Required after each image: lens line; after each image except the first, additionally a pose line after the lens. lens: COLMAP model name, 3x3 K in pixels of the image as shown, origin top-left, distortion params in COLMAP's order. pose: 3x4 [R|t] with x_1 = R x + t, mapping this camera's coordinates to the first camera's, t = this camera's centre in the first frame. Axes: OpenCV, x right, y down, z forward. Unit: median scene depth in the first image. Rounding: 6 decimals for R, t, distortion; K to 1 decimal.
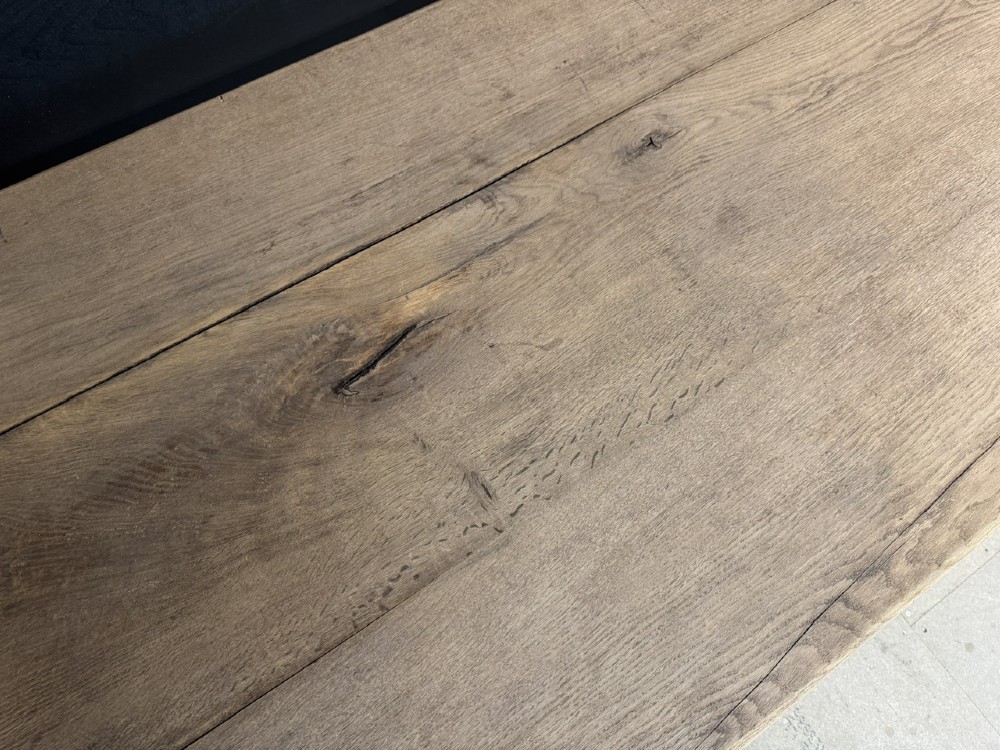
lens RADIAL K [[711.4, 0, 500.2], [0, 711.4, 381.9], [0, 0, 1]] dist [0.052068, -0.064295]
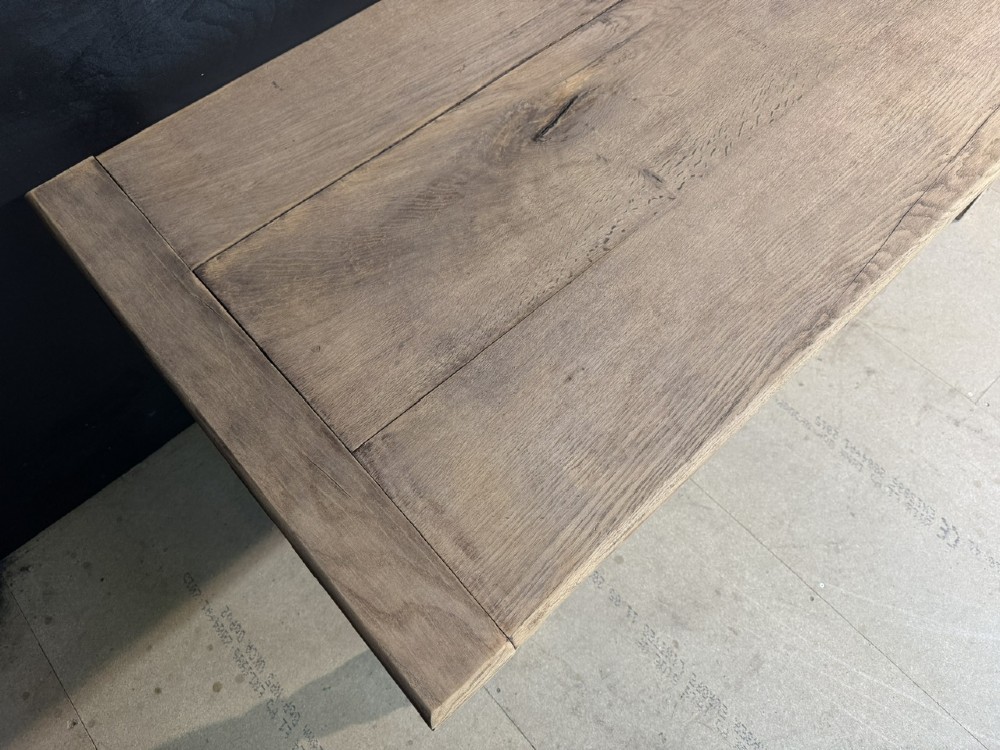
lens RADIAL K [[711.4, 0, 510.1], [0, 711.4, 380.4], [0, 0, 1]] dist [0.052068, -0.064295]
pose [[0.986828, -0.161658, 0.006153, -0.361565], [0.161431, 0.981536, -0.102605, 0.613919], [0.010548, 0.102246, 0.994703, -0.361252]]
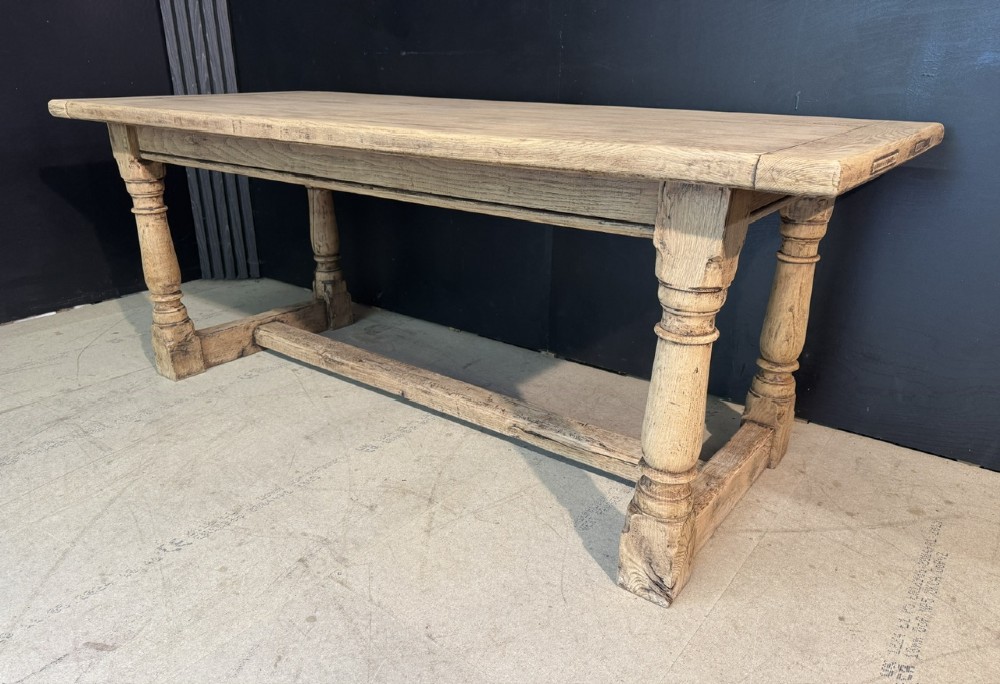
lens RADIAL K [[711.9, 0, 501.3], [0, 711.9, 381.8], [0, 0, 1]] dist [0.050309, -0.059204]
pose [[0.326964, 0.339334, -0.882013, 2.899202], [-0.873917, 0.463775, -0.145536, 0.310906], [0.359671, 0.818392, 0.448188, 0.881455]]
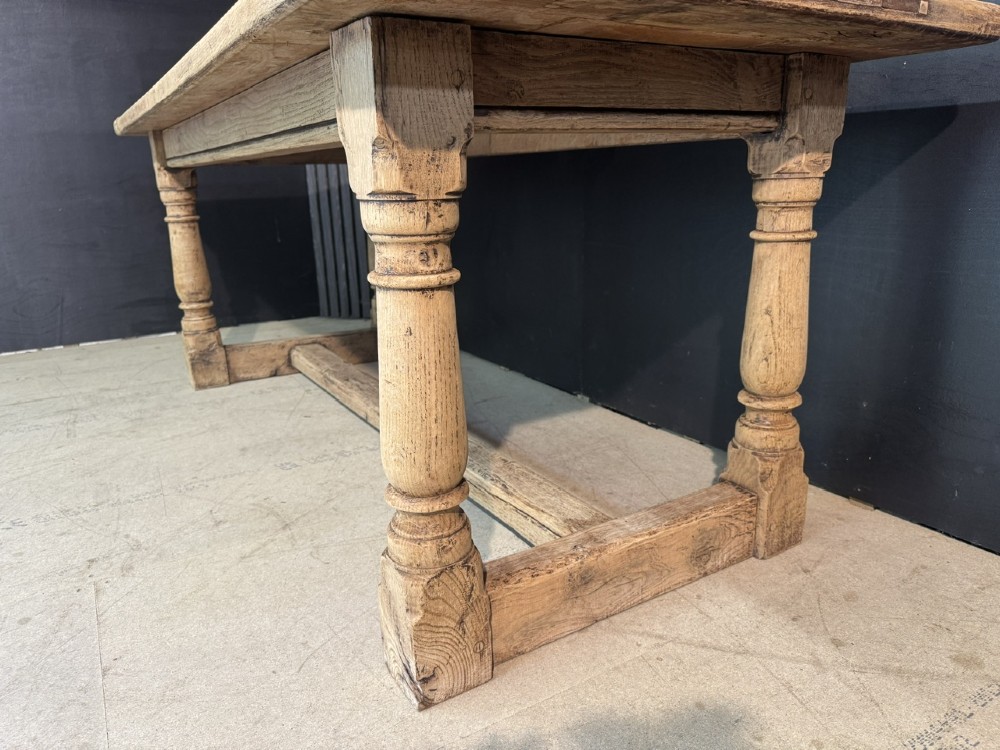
lens RADIAL K [[711.4, 0, 505.1], [0, 711.4, 385.5], [0, 0, 1]] dist [0.052068, -0.064295]
pose [[-0.047142, 0.234891, -0.970878, 2.645089], [-0.916553, 0.376248, 0.135533, -0.586413], [0.397126, 0.896250, 0.197553, 1.680825]]
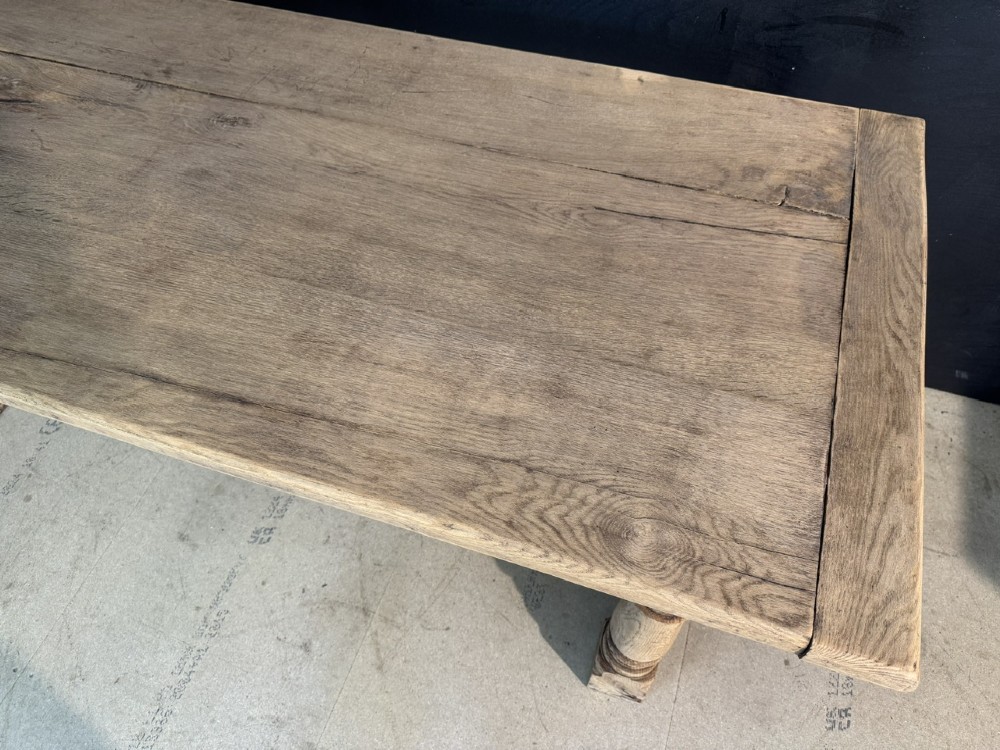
lens RADIAL K [[711.4, 0, 503.8], [0, 711.4, 383.4], [0, 0, 1]] dist [0.052068, -0.064295]
pose [[0.604097, 0.625278, -0.494058, 1.778656], [-0.719432, 0.694563, -0.000631, -0.418335], [0.342760, 0.355823, 0.869429, 0.191246]]
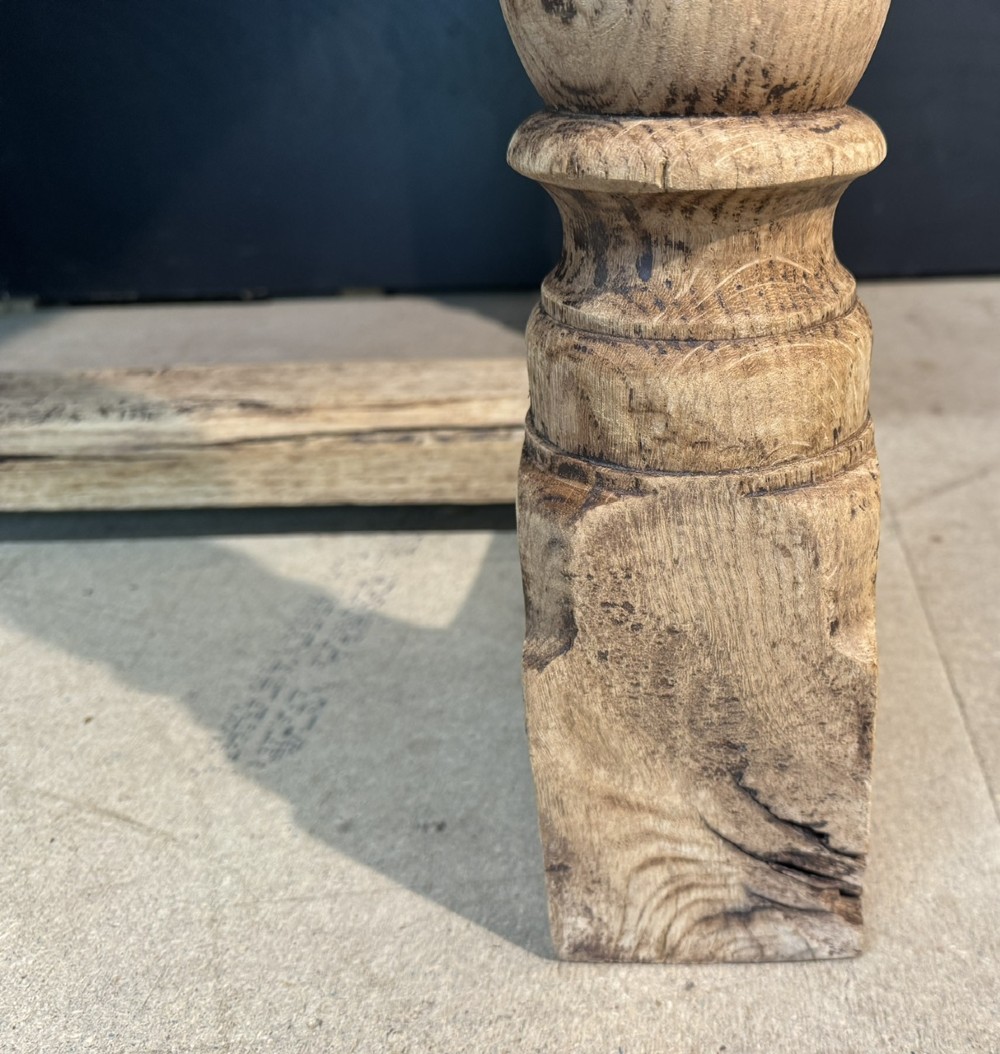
lens RADIAL K [[1066.4, 0, 725.2], [0, 1066.4, 522.4], [0, 0, 1]] dist [-0.033005, 0.000000]
pose [[0.823155, 0.188034, -0.535779, 1.763724], [-0.501711, 0.682716, -0.531211, 0.095014], [0.265899, 0.706075, 0.656320, 1.862189]]
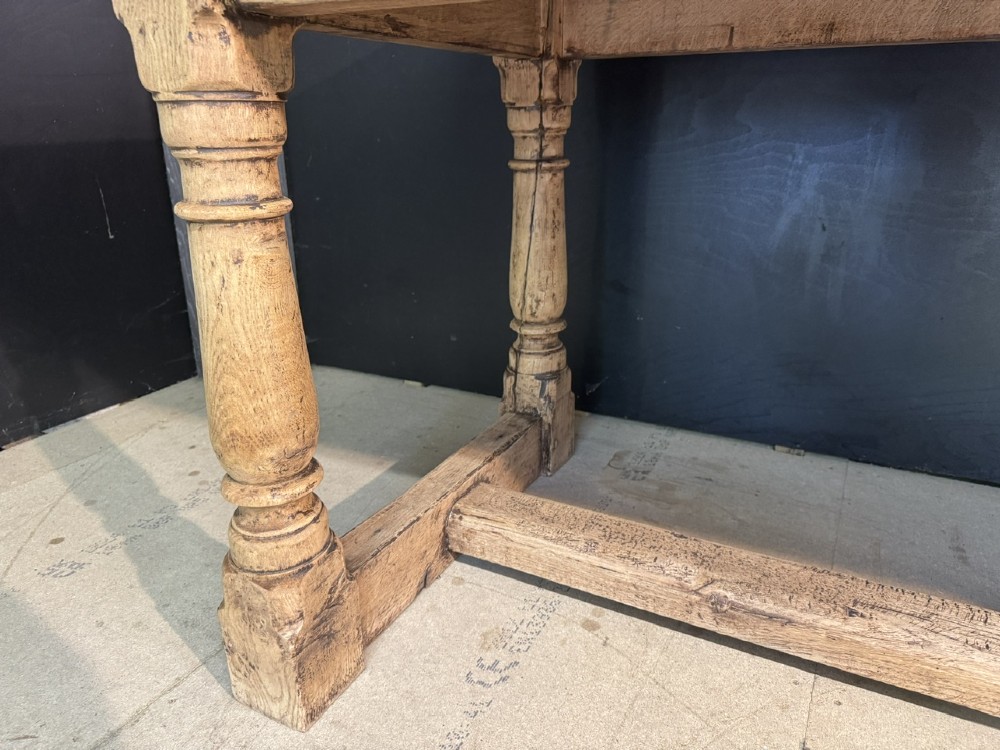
lens RADIAL K [[711.4, 0, 497.4], [0, 711.4, 382.3], [0, 0, 1]] dist [0.052068, -0.064295]
pose [[0.477139, 0.256584, -0.840537, 0.518275], [-0.802166, 0.517835, -0.297281, 0.926880], [0.358982, 0.816095, 0.452903, 0.998681]]
